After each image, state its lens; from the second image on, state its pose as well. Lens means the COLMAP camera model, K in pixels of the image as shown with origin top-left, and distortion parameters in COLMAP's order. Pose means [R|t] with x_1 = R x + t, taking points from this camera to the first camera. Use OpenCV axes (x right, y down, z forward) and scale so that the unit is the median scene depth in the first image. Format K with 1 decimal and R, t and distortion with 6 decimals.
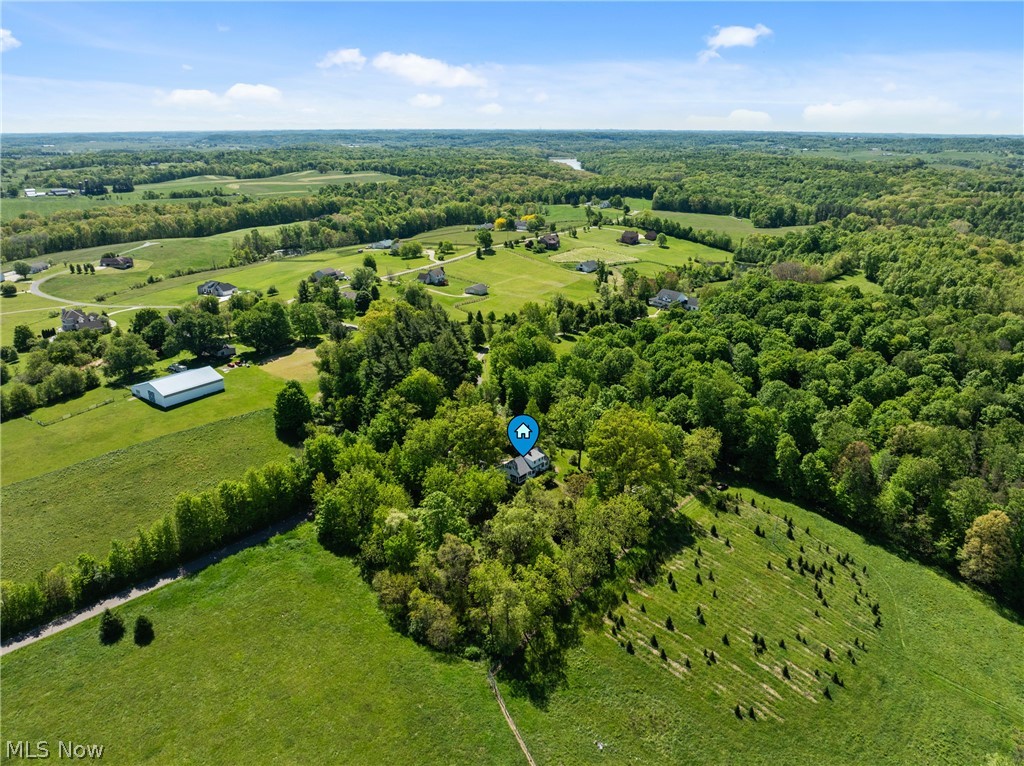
lens RADIAL K [[707.8, 0, 512.0], [0, 707.8, 383.0], [0, 0, 1]] dist [0.001331, 0.000154]
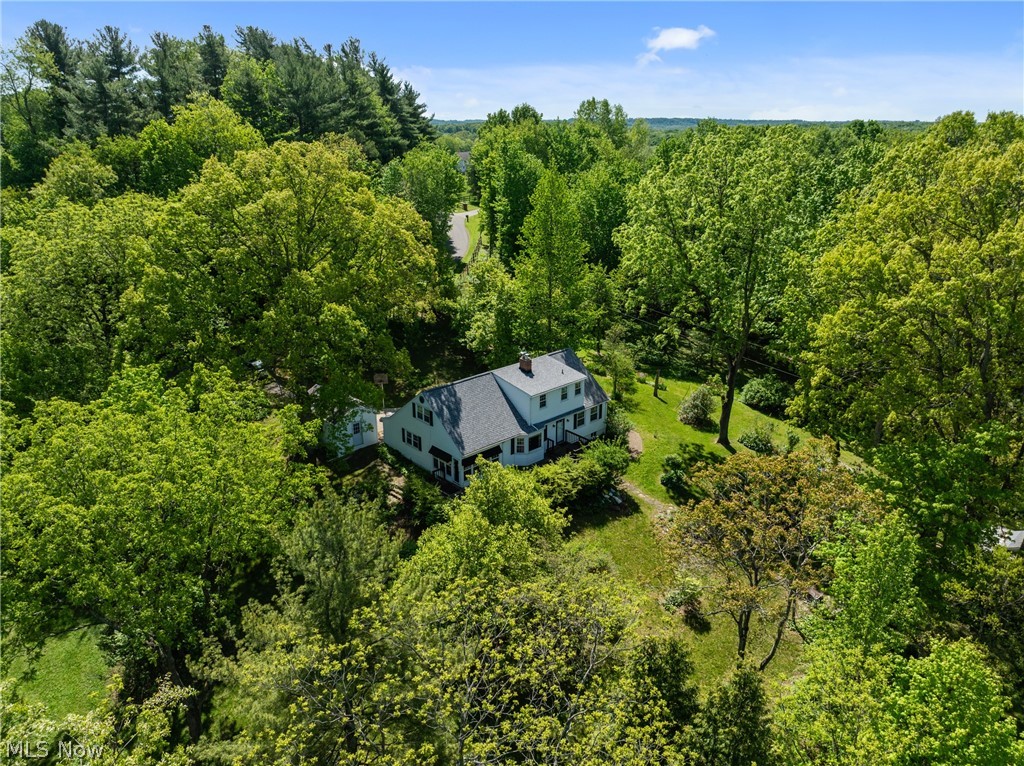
lens RADIAL K [[707.8, 0, 512.0], [0, 707.8, 383.0], [0, 0, 1]] dist [0.001331, 0.000154]
pose [[0.992647, 0.036417, -0.115435, 0.048289], [-0.035684, 0.999328, 0.008412, 0.102060], [0.115664, -0.004231, 0.993279, 0.749837]]
